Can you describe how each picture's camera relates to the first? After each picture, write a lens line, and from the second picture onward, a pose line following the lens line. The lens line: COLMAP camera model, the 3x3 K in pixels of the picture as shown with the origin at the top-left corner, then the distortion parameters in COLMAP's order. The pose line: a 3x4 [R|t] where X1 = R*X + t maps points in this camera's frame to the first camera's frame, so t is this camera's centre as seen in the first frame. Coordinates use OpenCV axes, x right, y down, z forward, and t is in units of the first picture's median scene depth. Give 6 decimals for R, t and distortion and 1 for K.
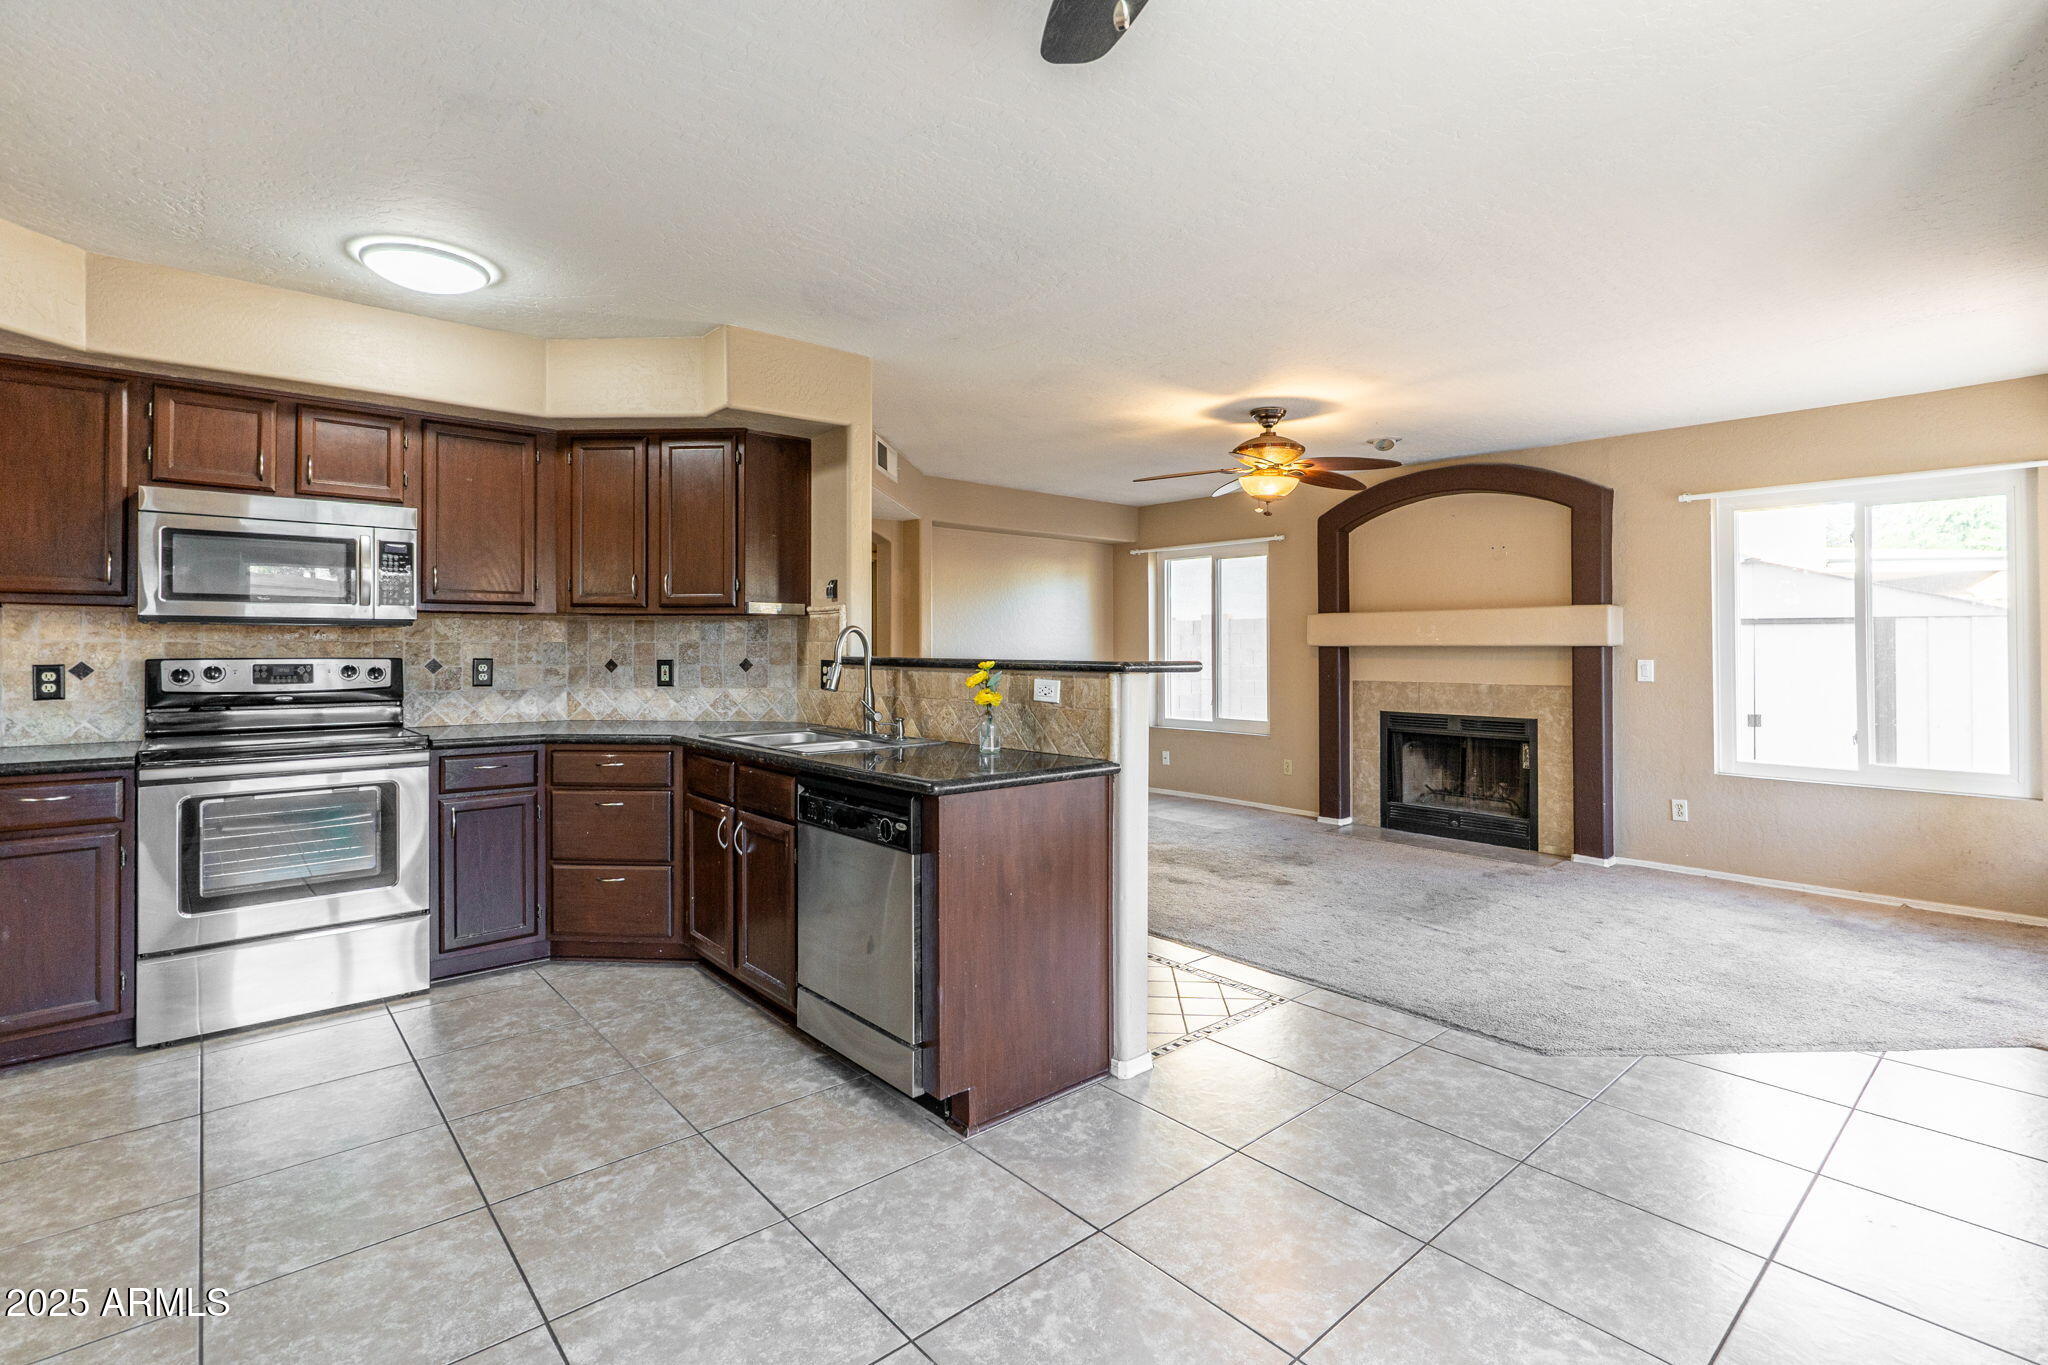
lens RADIAL K [[943.9, 0, 1028.7], [0, 943.9, 642.6], [0, 0, 1]] dist [-0.000356, -0.000105]
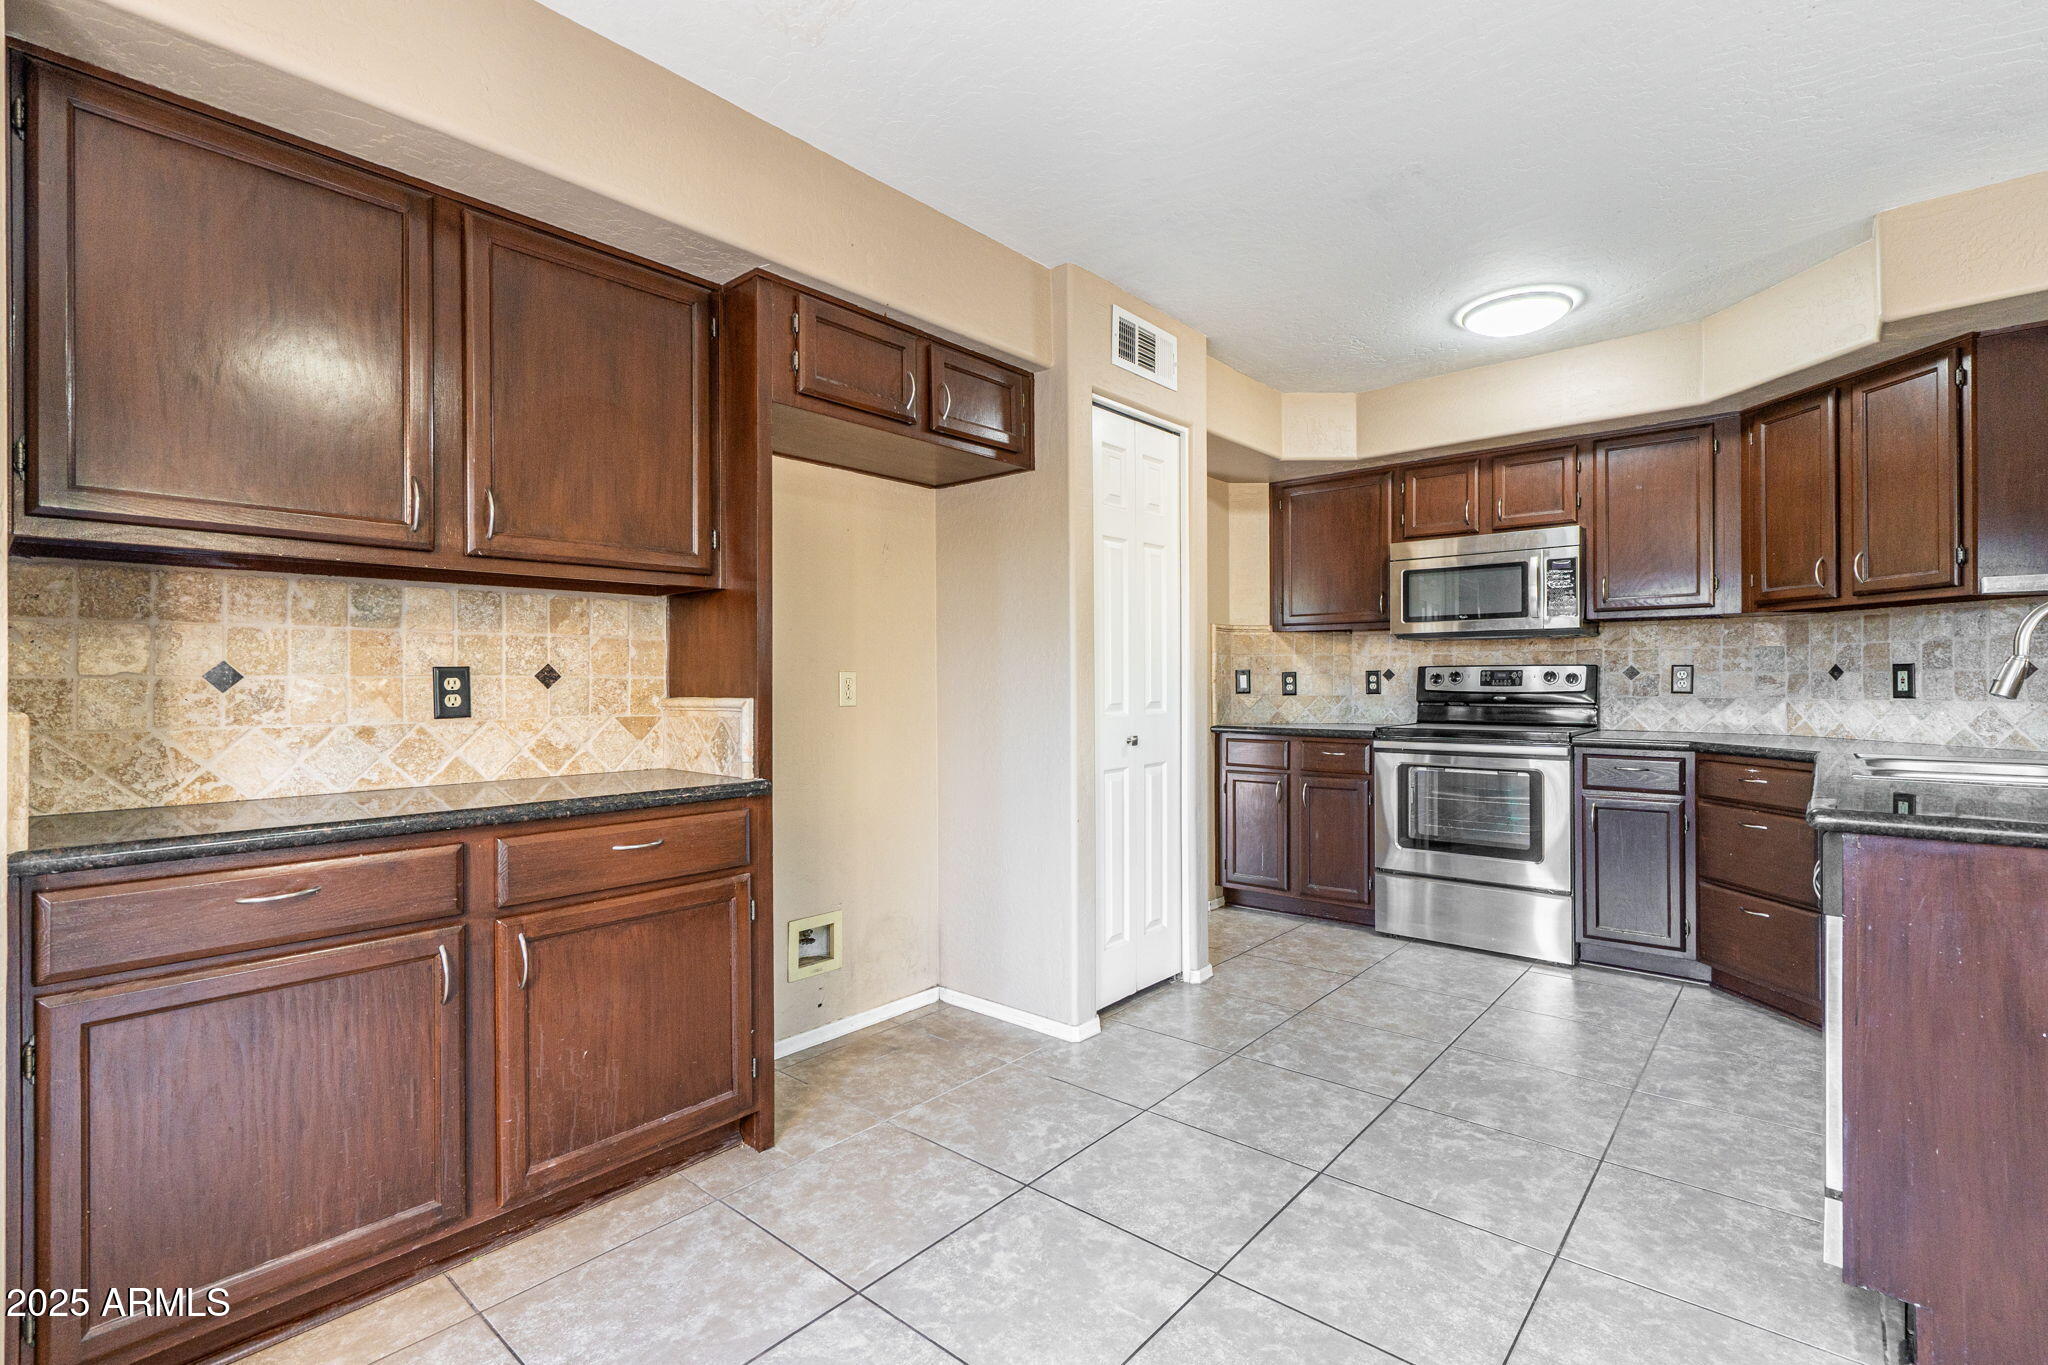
lens RADIAL K [[924.0, 0, 1024.0], [0, 924.0, 682.5], [0, 0, 1]] dist [-0.003013, -0.000097]
pose [[0.140114, 0.000538, -0.990135, 0.317206], [0.007711, 0.999969, 0.001634, 0.032527], [0.990105, -0.007864, 0.140105, 0.218574]]
